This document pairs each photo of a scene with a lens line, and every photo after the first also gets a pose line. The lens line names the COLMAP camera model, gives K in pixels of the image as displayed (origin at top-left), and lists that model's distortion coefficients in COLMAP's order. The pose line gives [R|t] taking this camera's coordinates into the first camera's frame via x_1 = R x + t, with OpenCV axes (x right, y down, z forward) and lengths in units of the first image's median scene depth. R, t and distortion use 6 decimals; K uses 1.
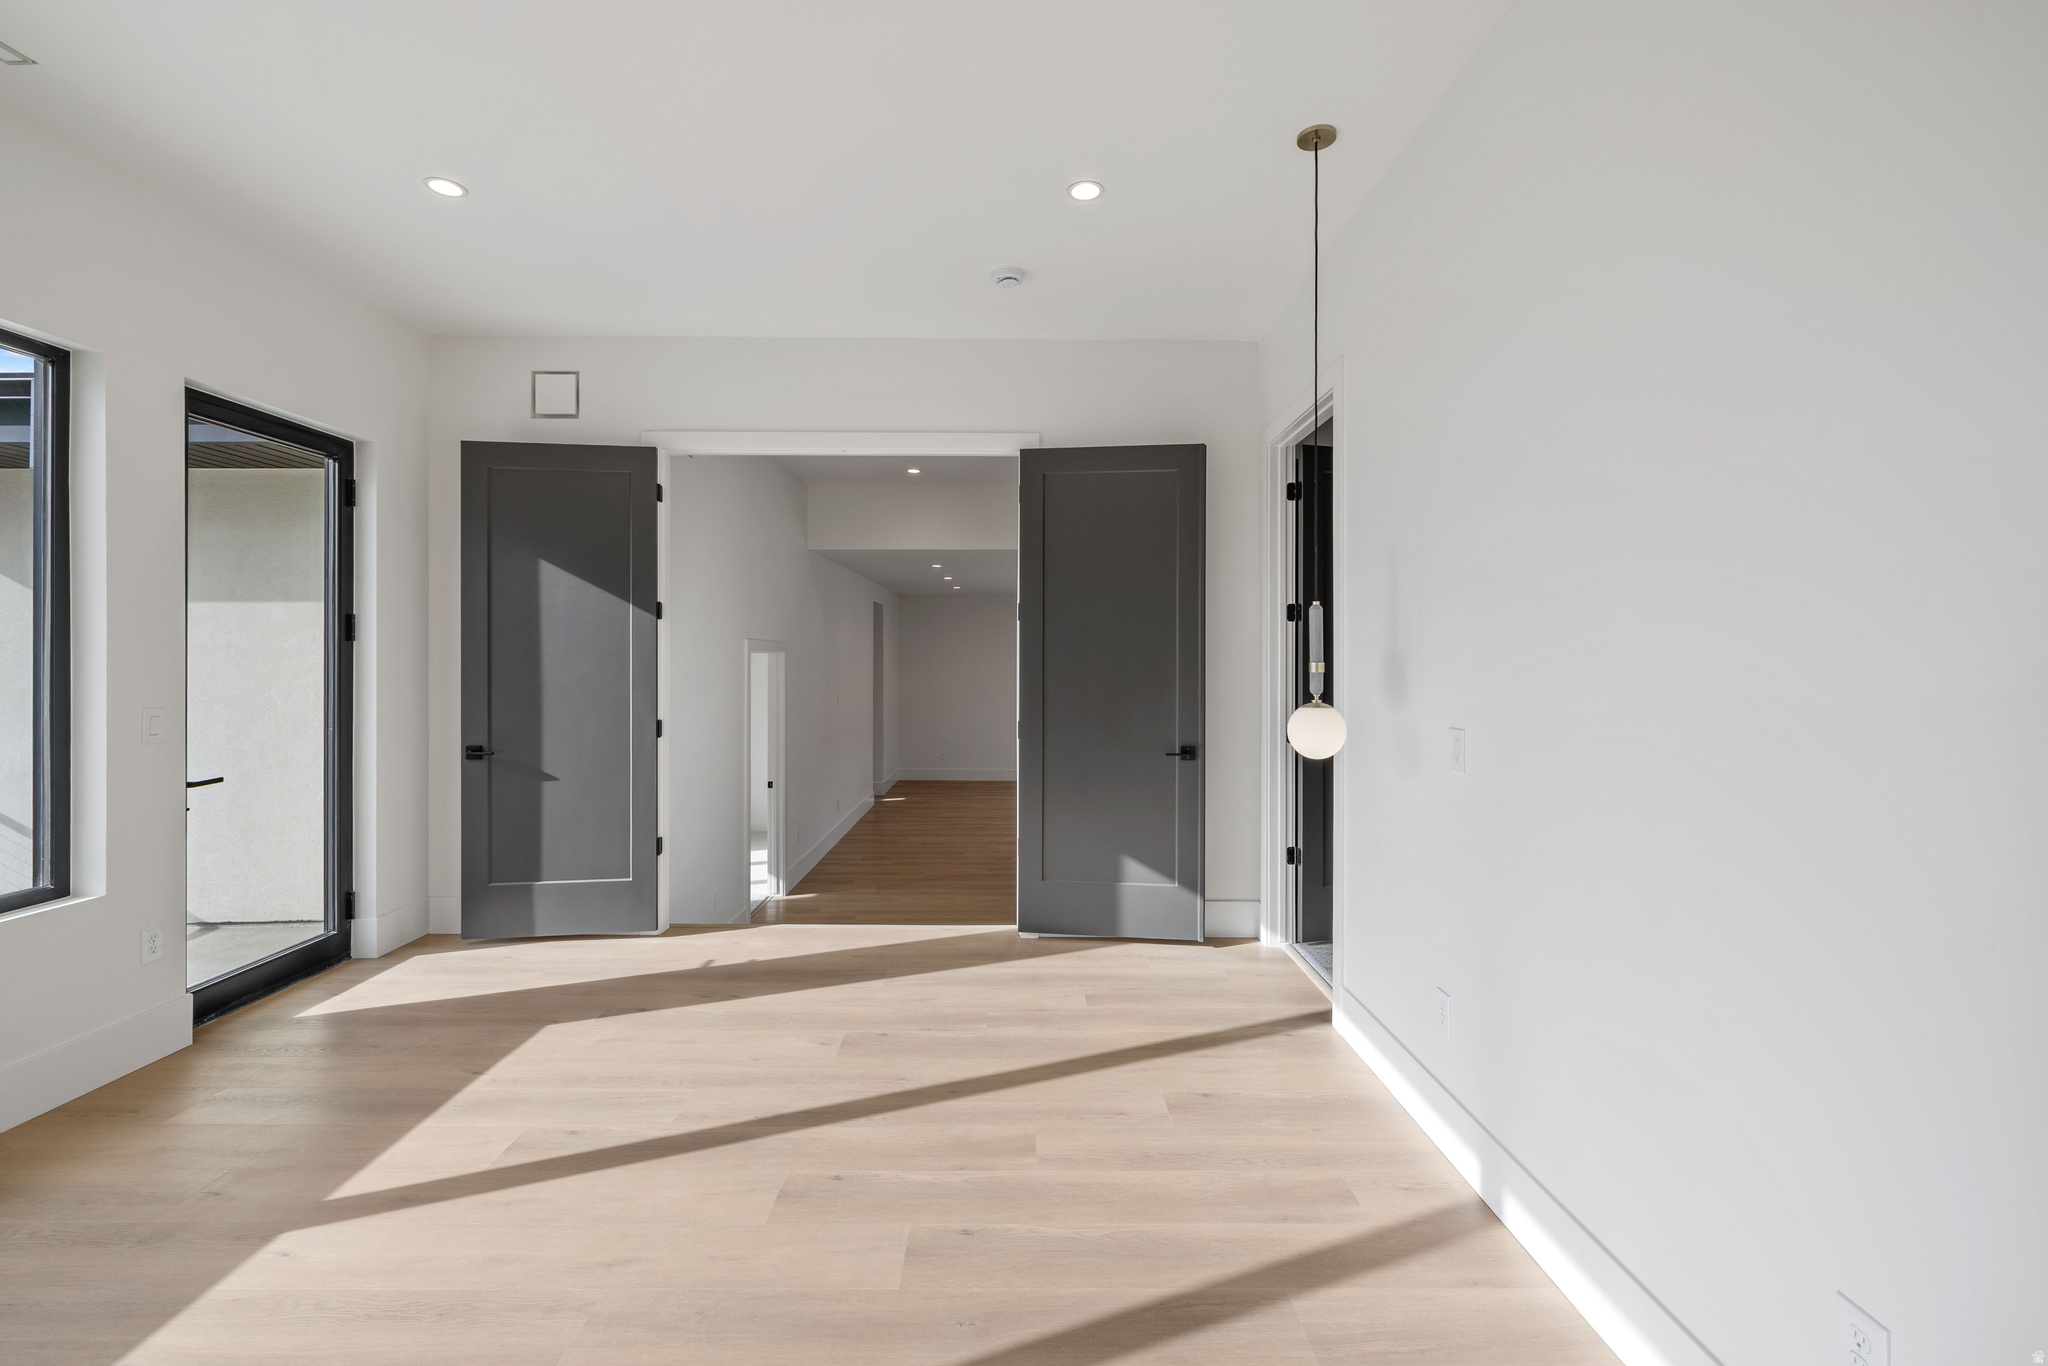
lens RADIAL K [[859.4, 0, 1020.2], [0, 859.4, 665.7], [0, 0, 1]] dist [-0.000266, 0.000362]
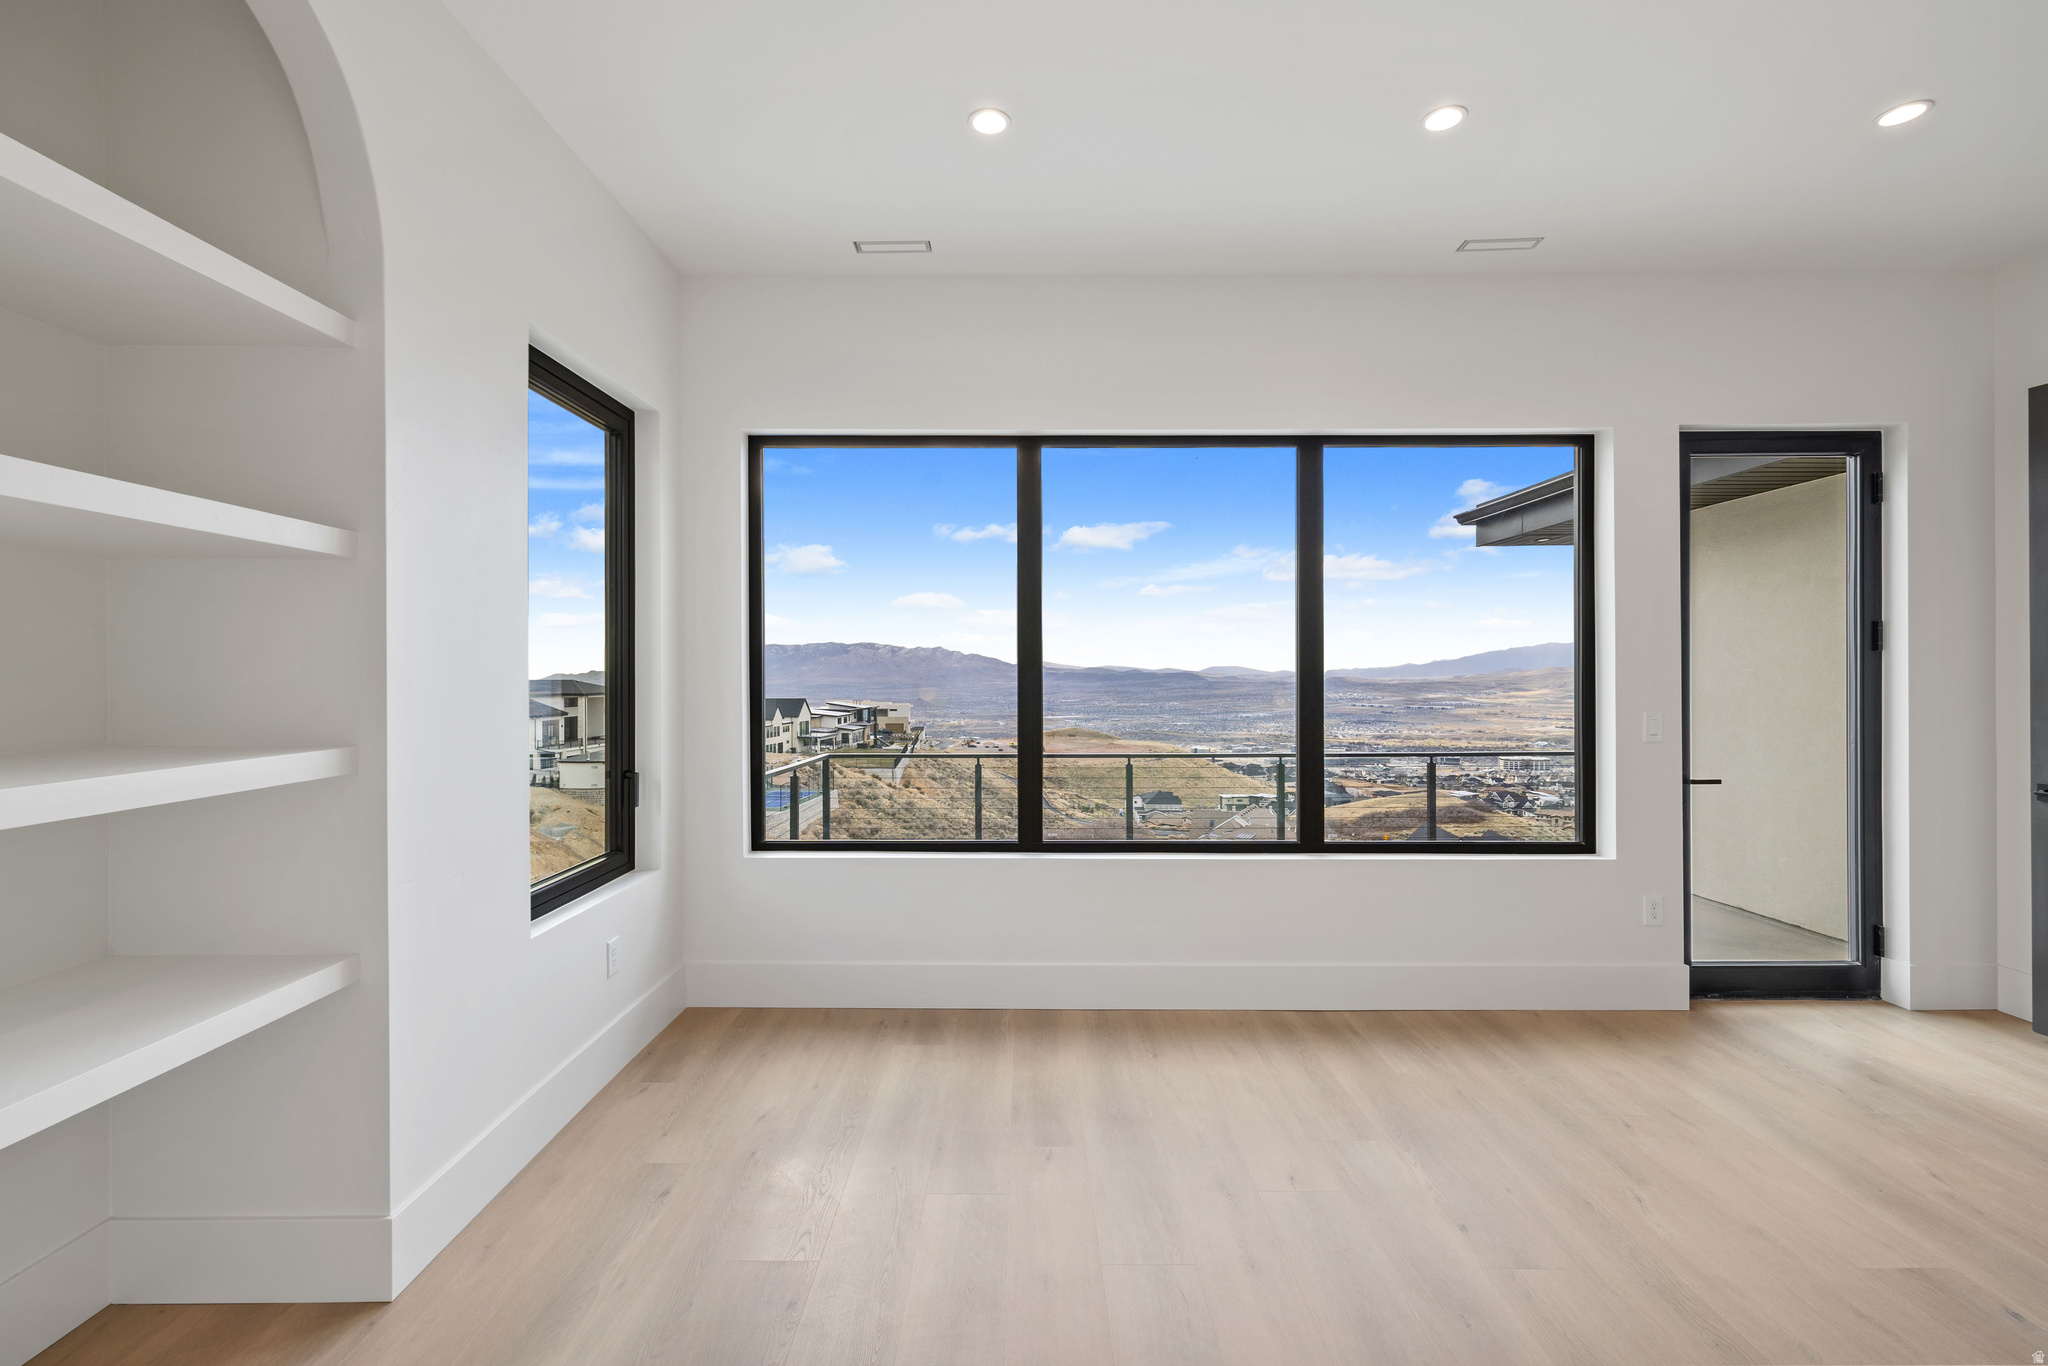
lens RADIAL K [[859.4, 0, 1018.1], [0, 859.4, 680.9], [0, 0, 1]] dist [-0.000266, 0.000362]
pose [[-0.007153, 0.007721, -0.999945, 0.143879], [-0.003835, 0.999963, 0.007748, -0.000464], [0.999967, 0.003890, -0.007123, 0.101680]]
